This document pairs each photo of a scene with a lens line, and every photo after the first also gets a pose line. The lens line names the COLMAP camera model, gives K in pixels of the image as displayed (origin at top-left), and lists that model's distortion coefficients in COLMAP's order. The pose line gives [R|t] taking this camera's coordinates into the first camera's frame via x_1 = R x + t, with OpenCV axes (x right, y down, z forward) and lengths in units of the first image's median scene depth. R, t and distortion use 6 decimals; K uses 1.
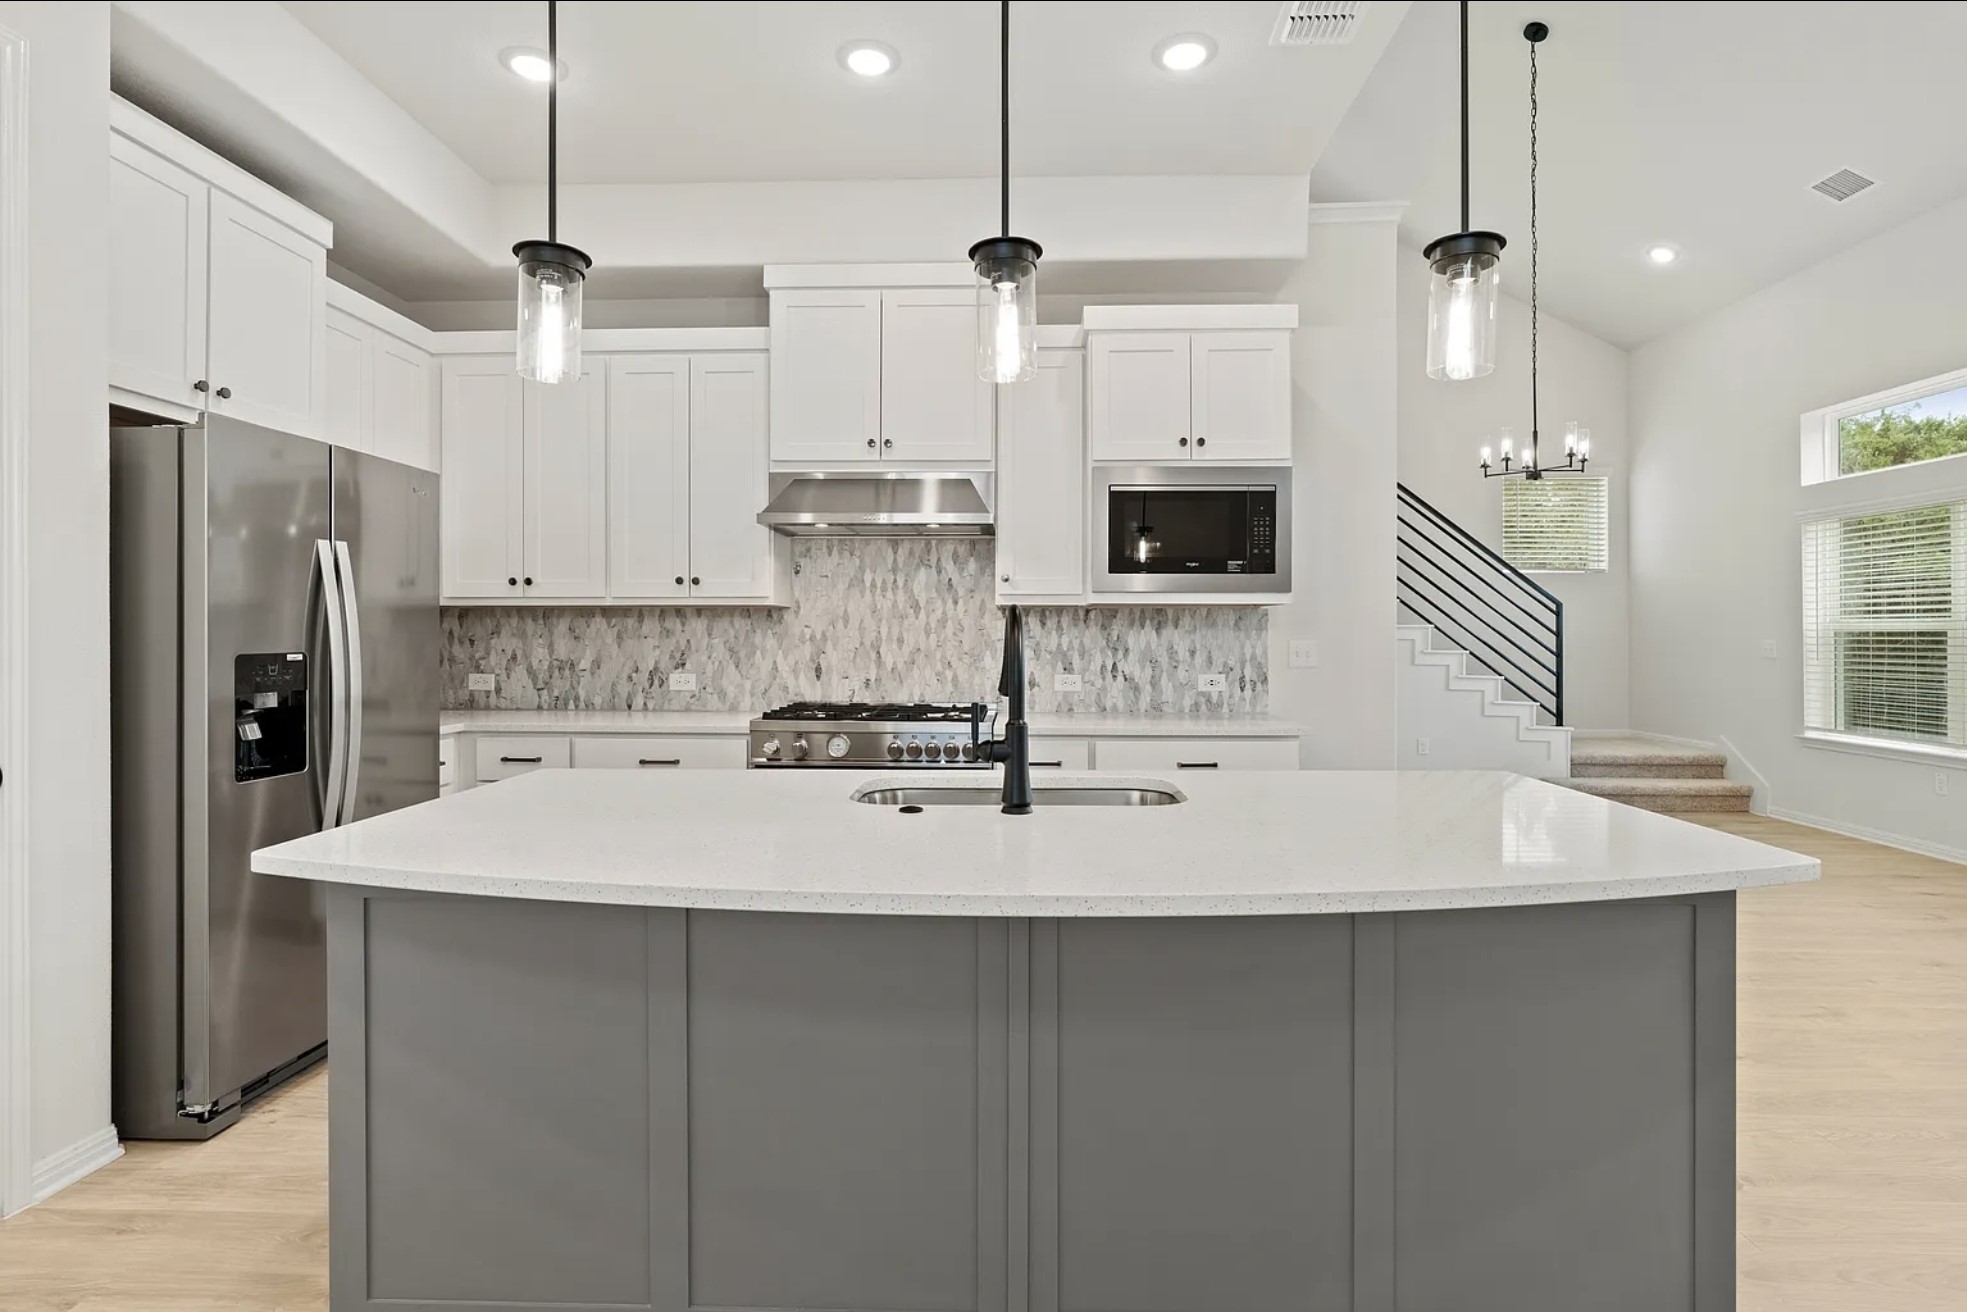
lens RADIAL K [[961.1, 0, 993.2], [0, 961.1, 633.6], [0, 0, 1]] dist [-0.002703, 0.000282]
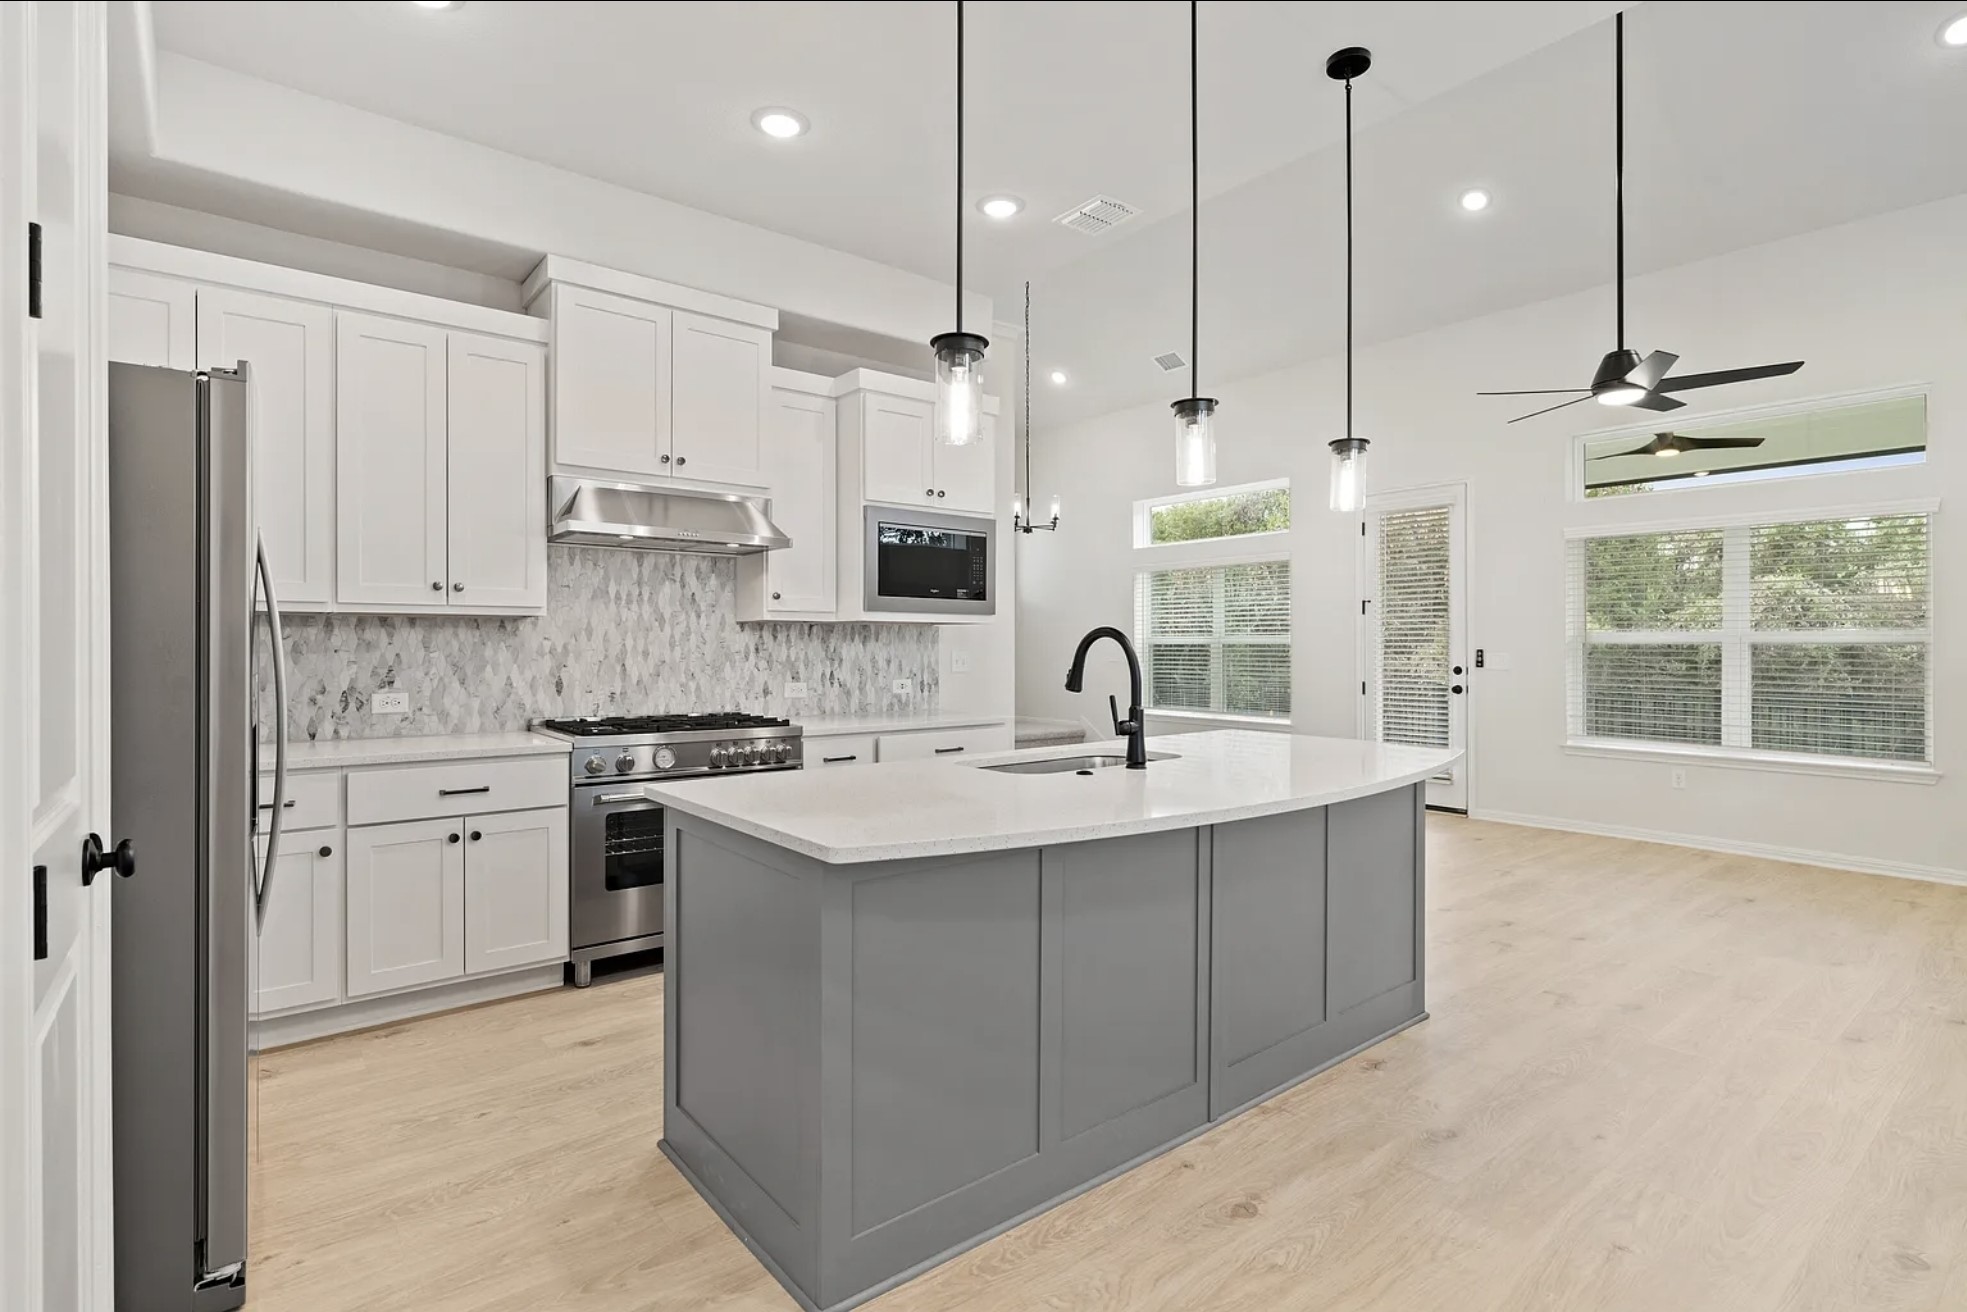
lens RADIAL K [[943.7, 0, 981.0], [0, 943.7, 649.3], [0, 0, 1]] dist [-0.005444, -0.000070]
pose [[0.759815, -0.002860, 0.650133, -0.473729], [-0.000273, 0.999989, 0.004717, -0.001550], [-0.650139, -0.003761, 0.759806, 0.023030]]
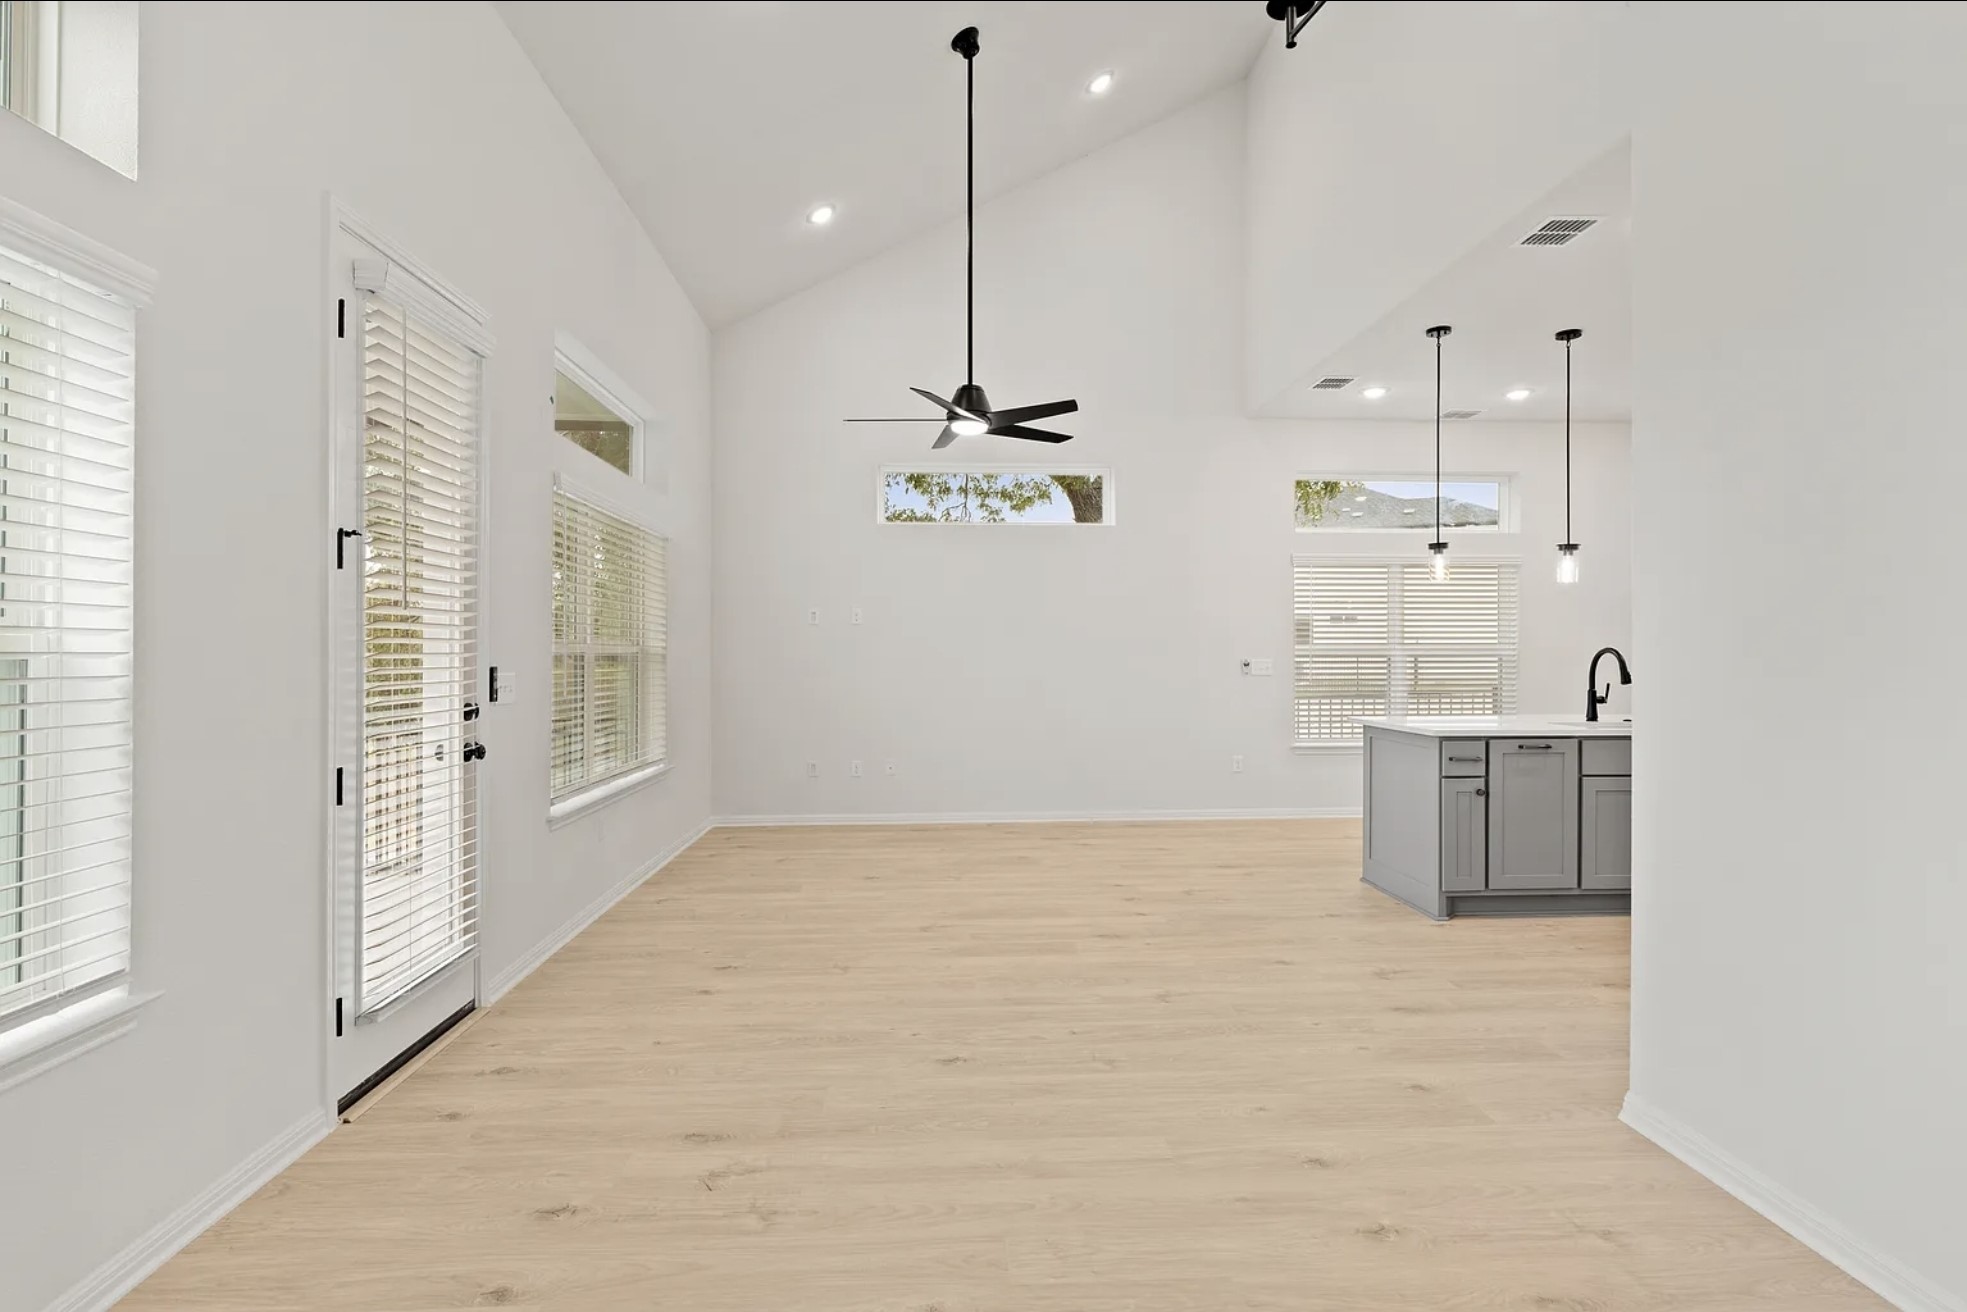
lens RADIAL K [[961.1, 0, 993.2], [0, 961.1, 633.6], [0, 0, 1]] dist [-0.002703, 0.000282]
pose [[-0.995041, -0.003224, -0.099414, 0.888868], [-0.001257, 0.999802, -0.019843, -0.006177], [0.099459, -0.019620, -0.994848, 1.568665]]
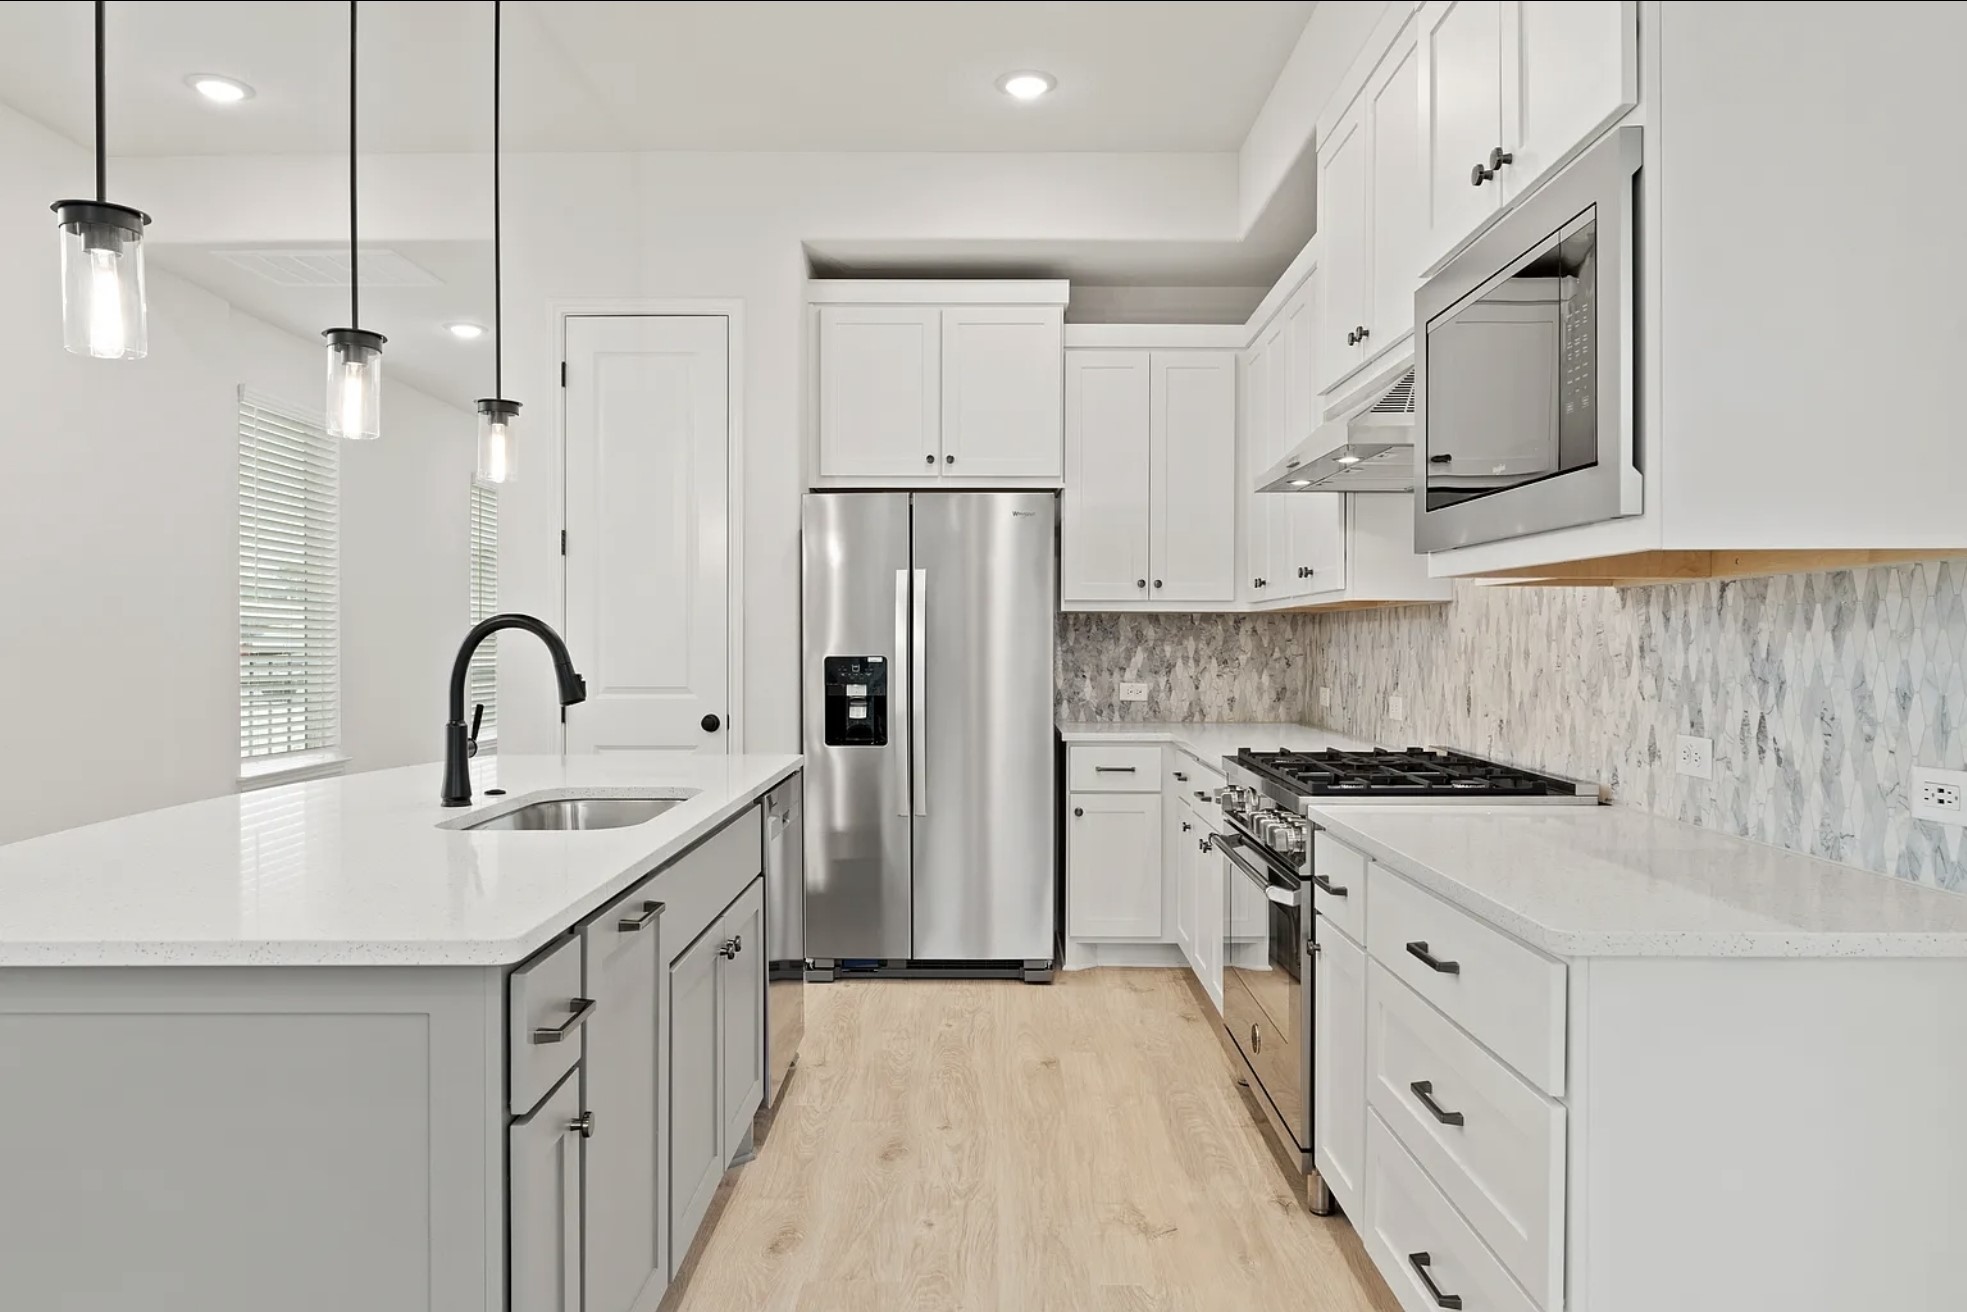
lens RADIAL K [[1264.0, 0, 976.6], [0, 1264.0, 646.4], [0, 0, 1]] dist [-0.005937, -0.001391]
pose [[0.023013, 0.003285, -0.999730, 0.631189], [0.000059, 0.999995, 0.003287, 0.000364], [0.999735, -0.000135, 0.023013, 0.668142]]
